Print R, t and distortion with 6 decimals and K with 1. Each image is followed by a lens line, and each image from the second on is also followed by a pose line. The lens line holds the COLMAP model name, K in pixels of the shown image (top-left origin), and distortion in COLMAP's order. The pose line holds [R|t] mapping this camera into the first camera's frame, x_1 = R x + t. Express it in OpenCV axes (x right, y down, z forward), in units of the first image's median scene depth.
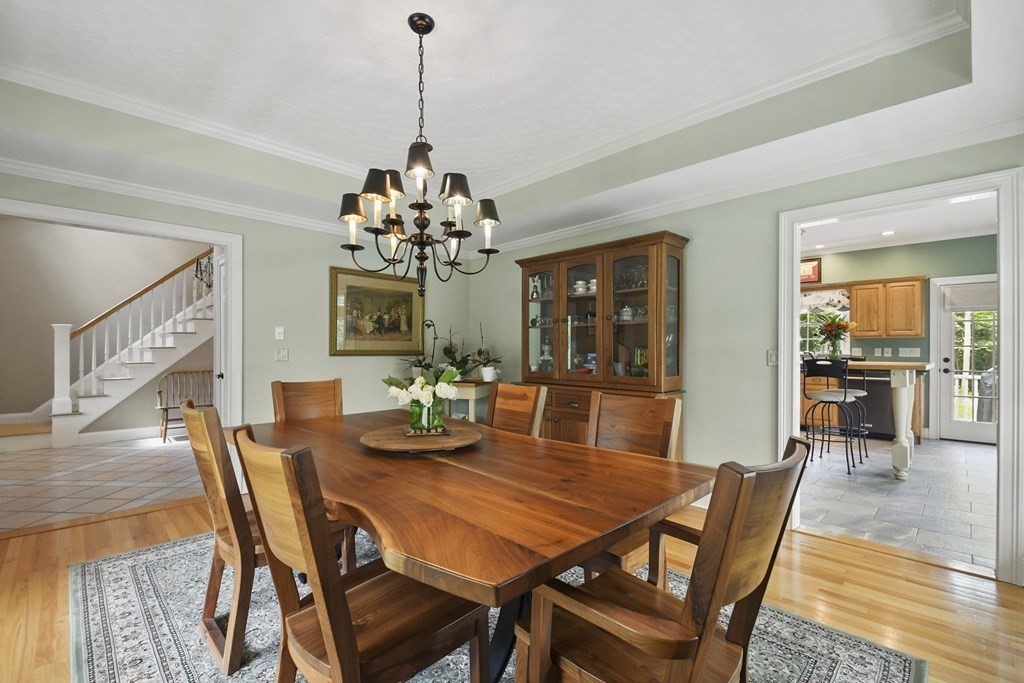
lens RADIAL K [[452.0, 0, 498.4], [0, 452.0, 349.3], [0, 0, 1]] dist [0.011467, -0.012328]
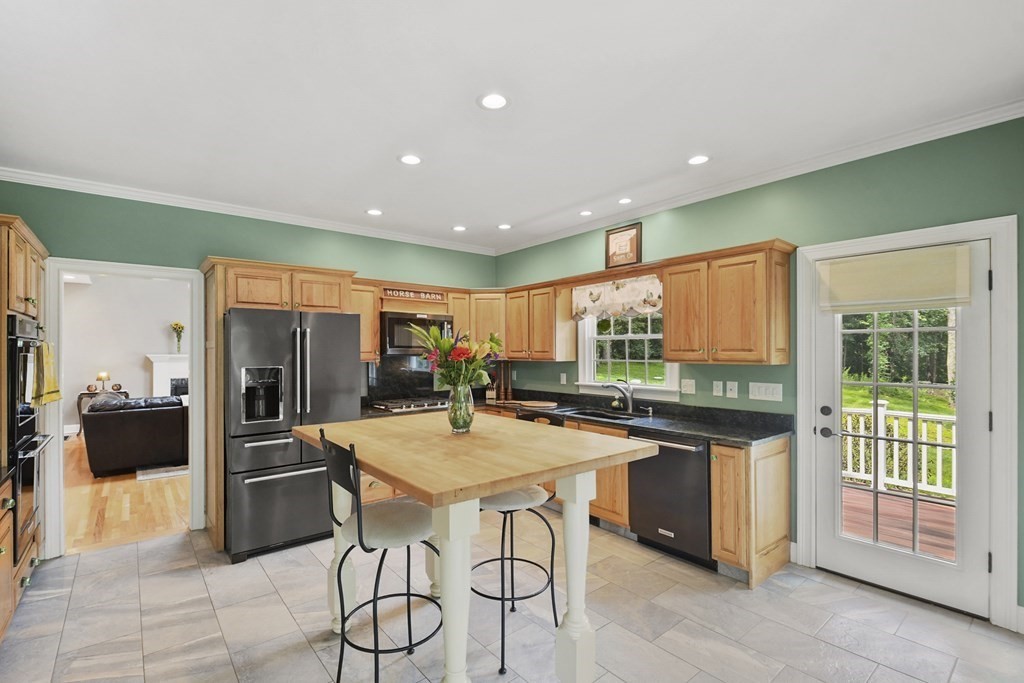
lens RADIAL K [[452.0, 0, 498.4], [0, 452.0, 349.3], [0, 0, 1]] dist [0.011467, -0.012328]
pose [[0.995213, -0.006607, -0.097511, 0.616056], [0.006017, 0.999962, -0.006343, -0.038015], [0.097549, 0.005726, 0.995214, 0.424983]]
